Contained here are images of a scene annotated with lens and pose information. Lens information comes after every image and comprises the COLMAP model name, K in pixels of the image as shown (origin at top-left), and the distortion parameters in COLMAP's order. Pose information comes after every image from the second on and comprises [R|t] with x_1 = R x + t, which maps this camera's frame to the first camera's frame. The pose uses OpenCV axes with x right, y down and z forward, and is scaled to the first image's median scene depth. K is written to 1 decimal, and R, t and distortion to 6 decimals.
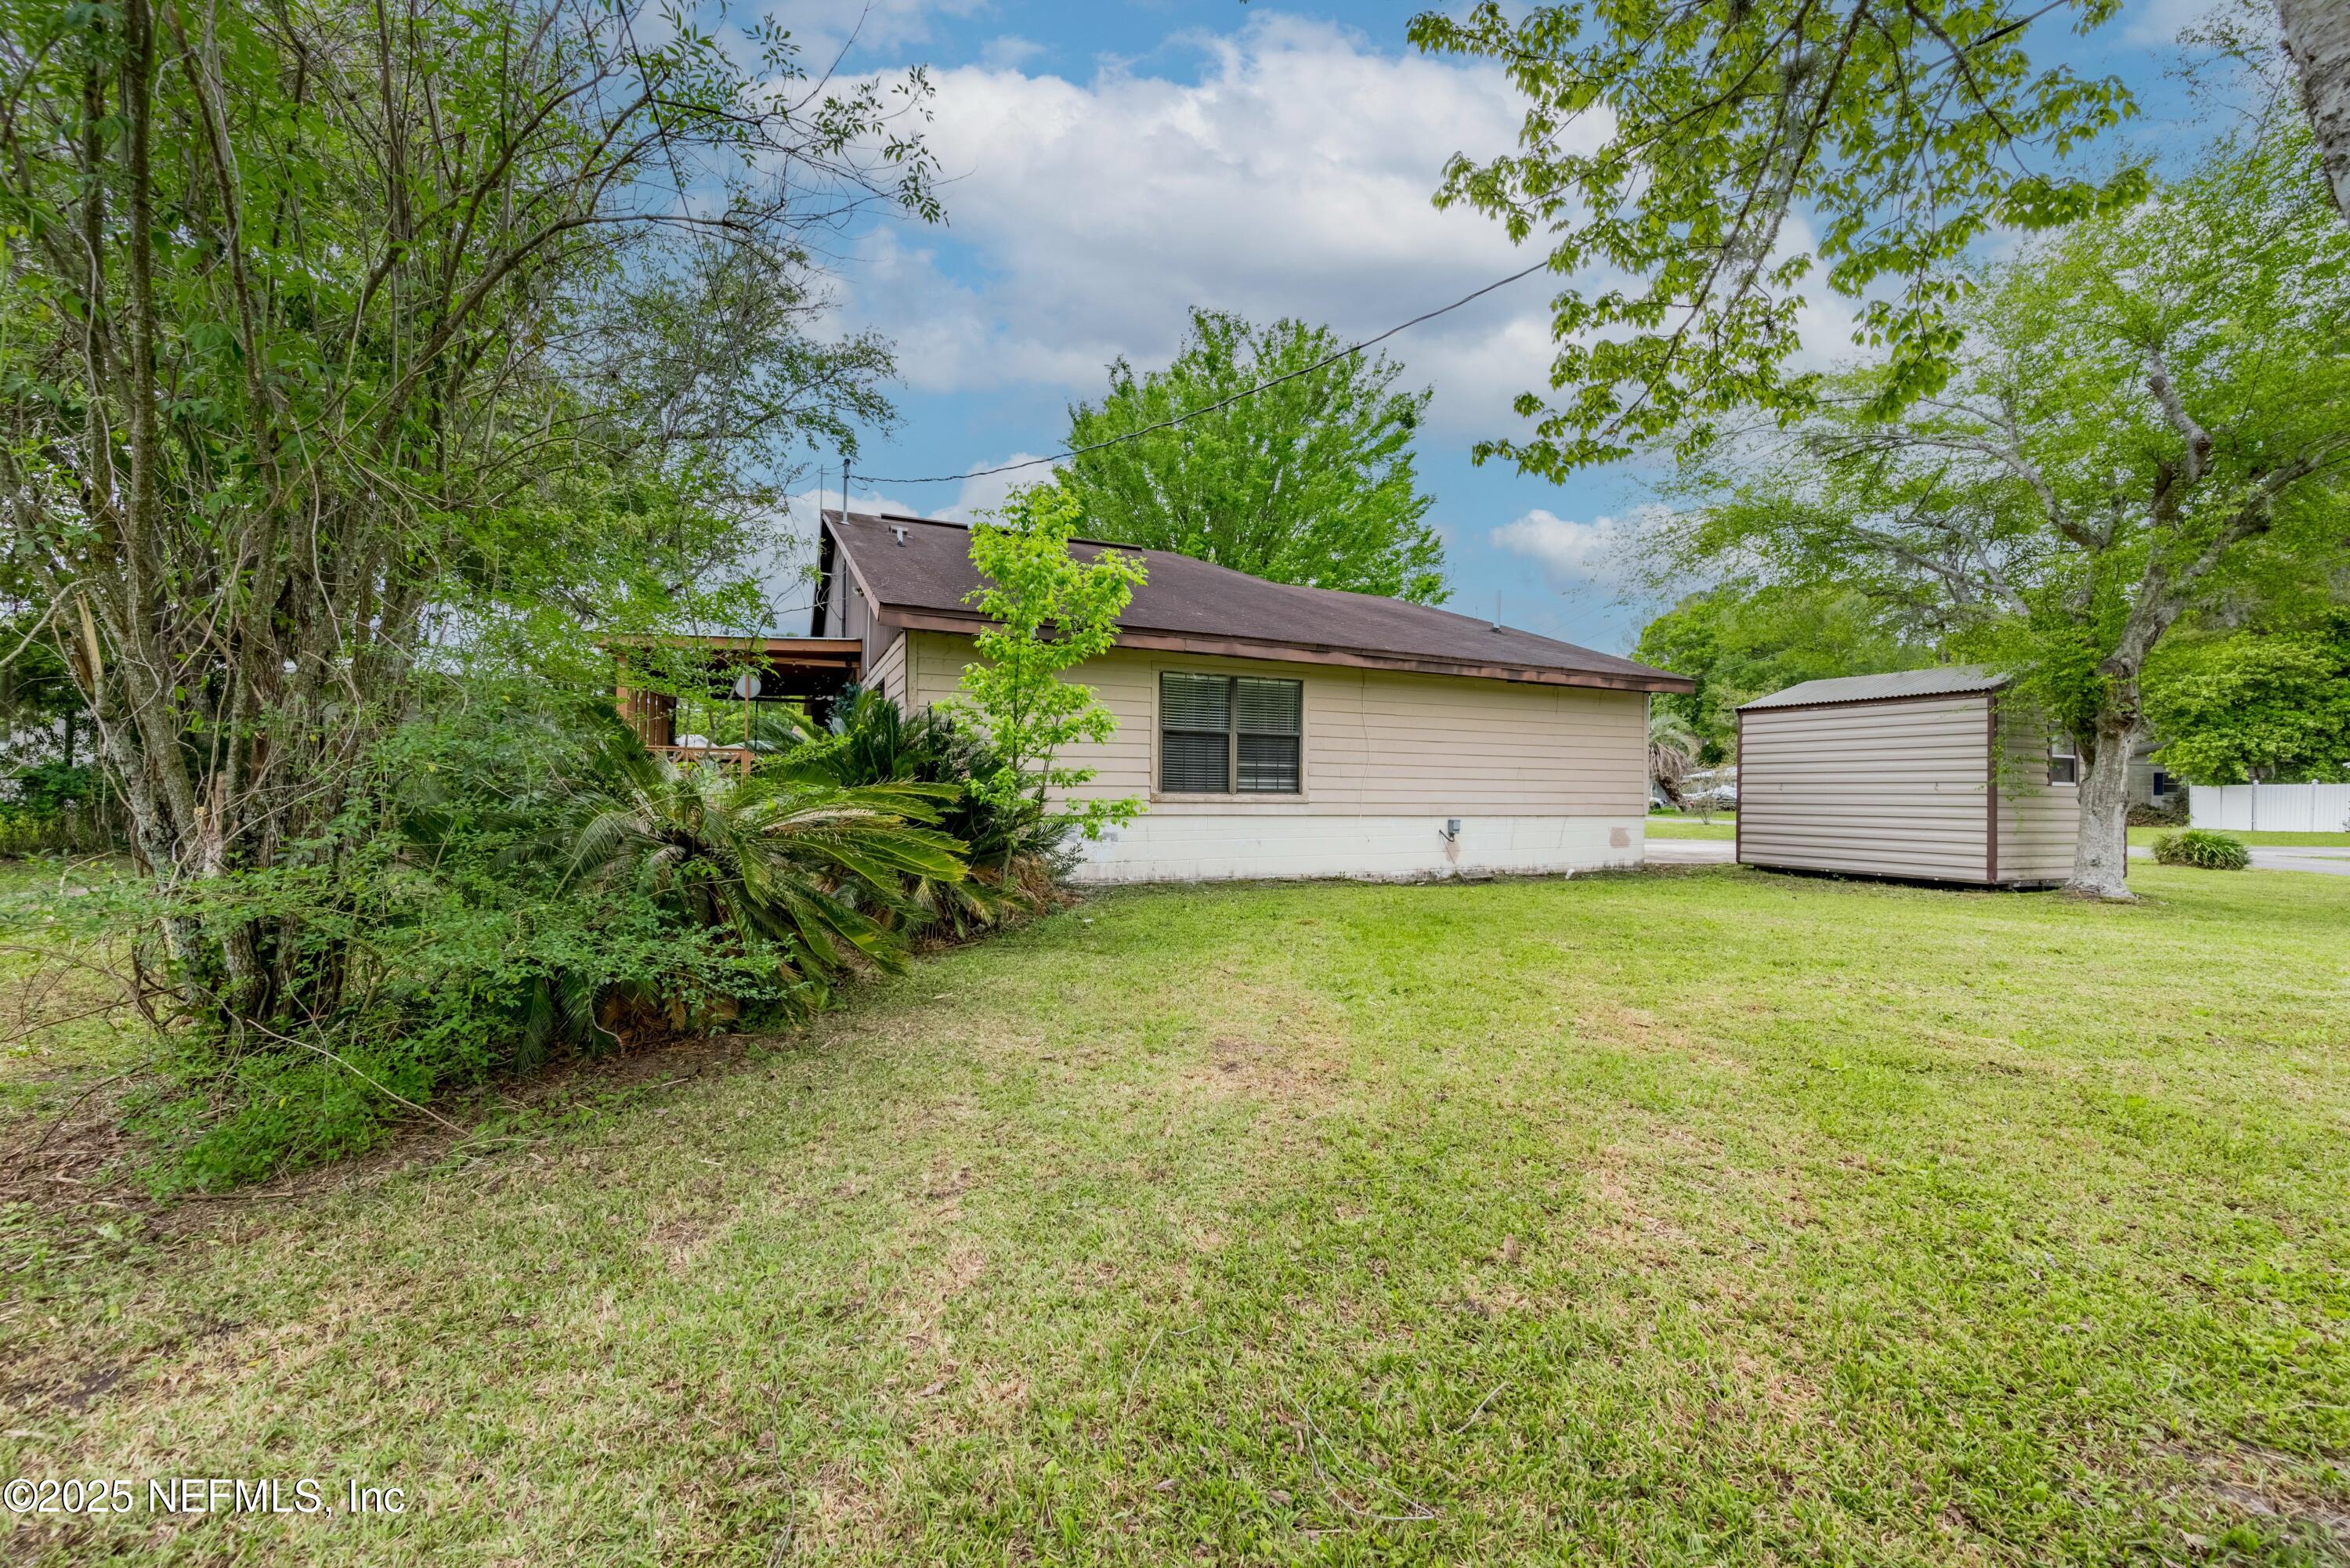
lens RADIAL K [[925.2, 0, 1168.7], [0, 925.2, 789.3], [0, 0, 1]] dist [-0.003162, 0.000255]
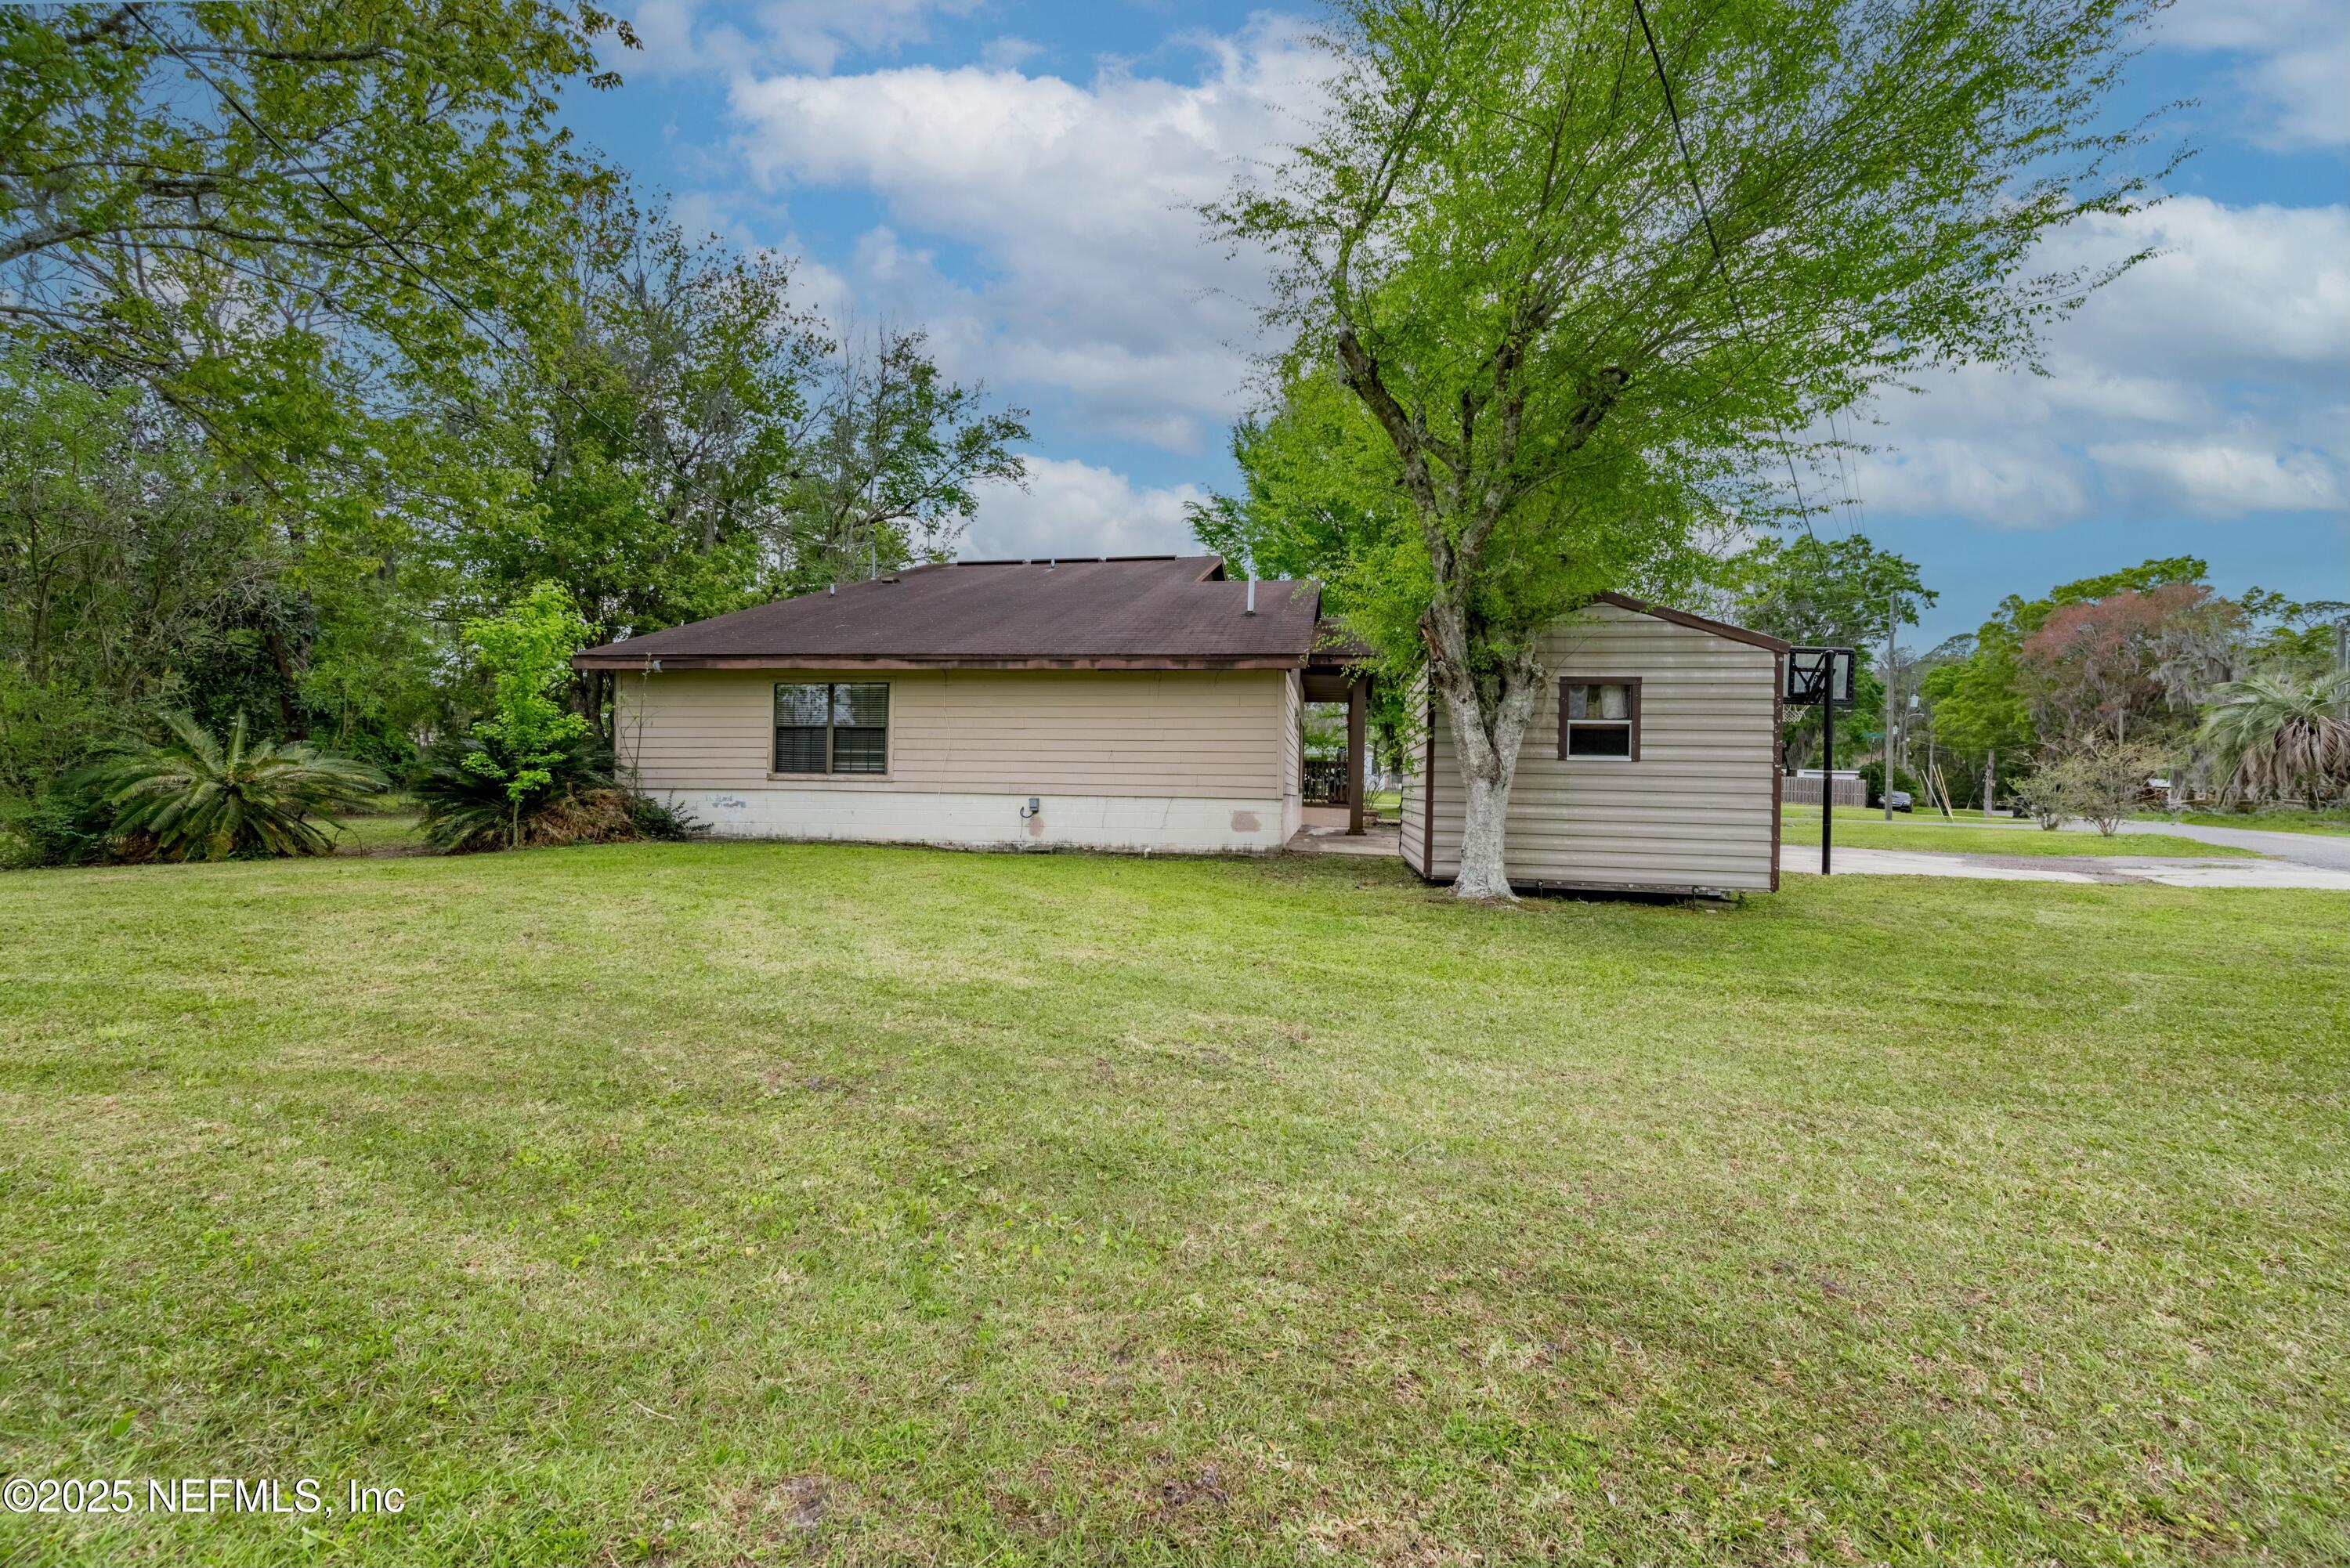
lens RADIAL K [[925.2, 0, 1176.7], [0, 925.2, 792.2], [0, 0, 1]] dist [-0.003162, 0.000255]
pose [[0.831472, 0.007652, -0.555514, 1.154323], [-0.004793, 0.999967, 0.006600, 0.018901], [0.555546, -0.002825, 0.831481, 0.180466]]
